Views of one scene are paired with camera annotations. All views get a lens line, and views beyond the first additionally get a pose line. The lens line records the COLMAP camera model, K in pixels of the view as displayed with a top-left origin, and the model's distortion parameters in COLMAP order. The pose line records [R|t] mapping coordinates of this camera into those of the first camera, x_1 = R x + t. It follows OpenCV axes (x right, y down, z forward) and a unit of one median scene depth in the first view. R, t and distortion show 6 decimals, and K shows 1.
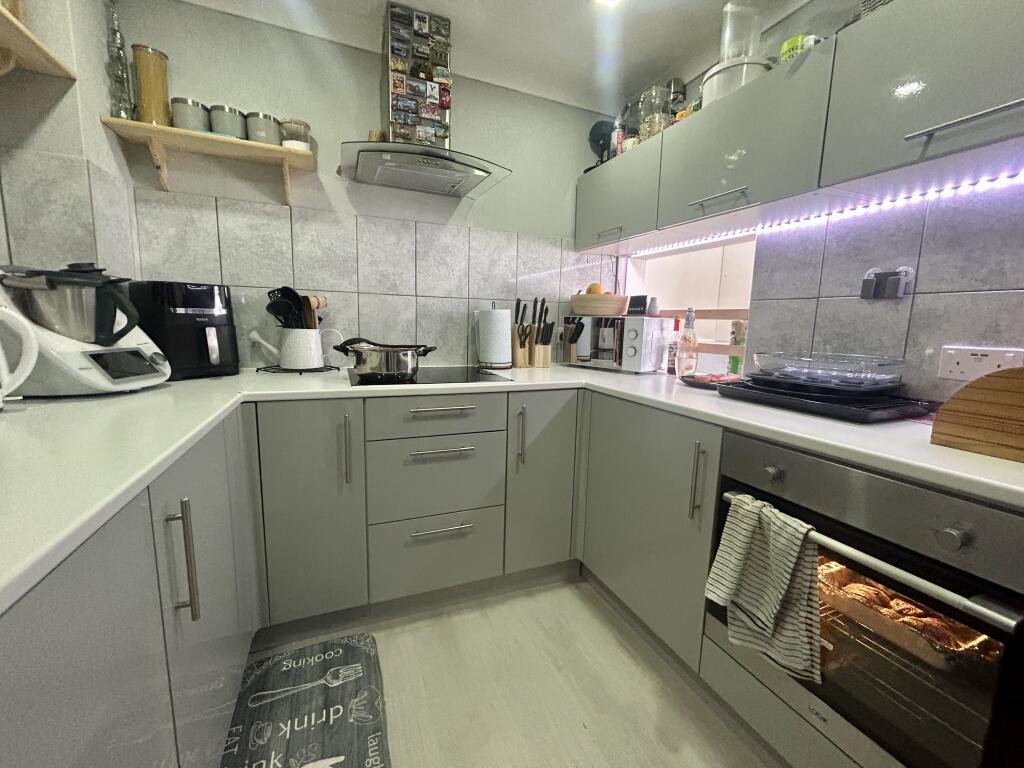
lens RADIAL K [[409.4, 0, 512.0], [0, 409.4, 384.0], [0, 0, 1]] dist [0.000565, 0.000317]
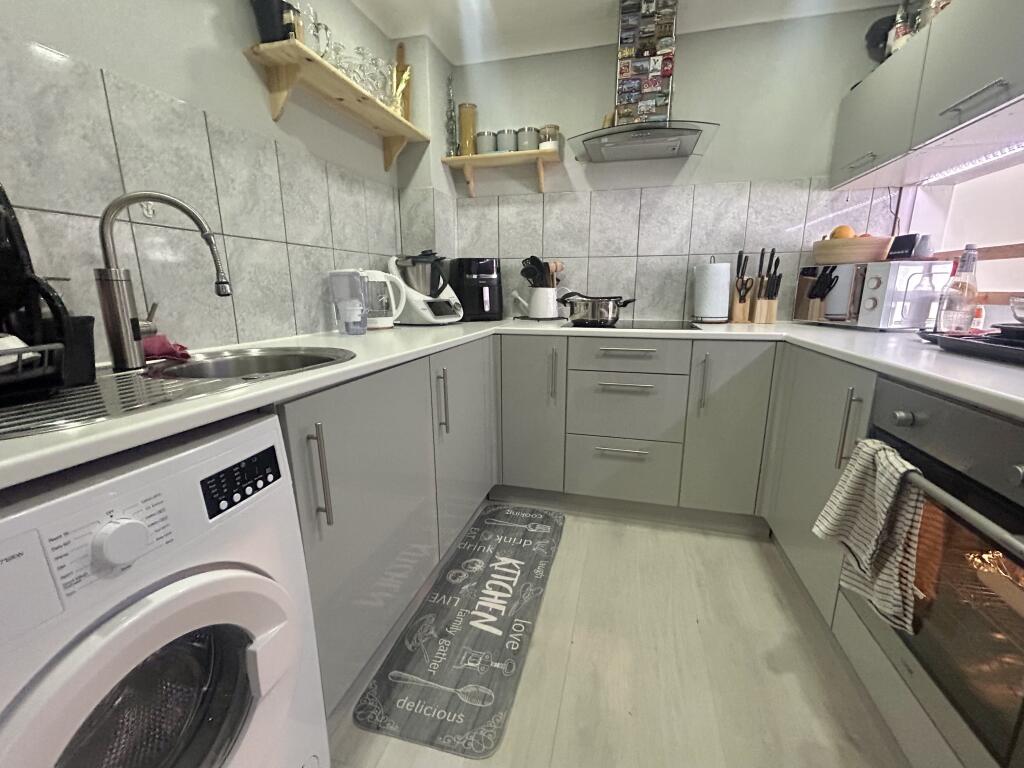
lens RADIAL K [[409.9, 0, 512.0], [0, 409.9, 384.0], [0, 0, 1]] dist [-0.000248, -0.000028]
pose [[0.795480, 0.110758, -0.595772, 0.252235], [-0.065405, 0.993104, 0.097295, 0.058026], [0.602440, -0.038430, 0.797239, -0.147790]]
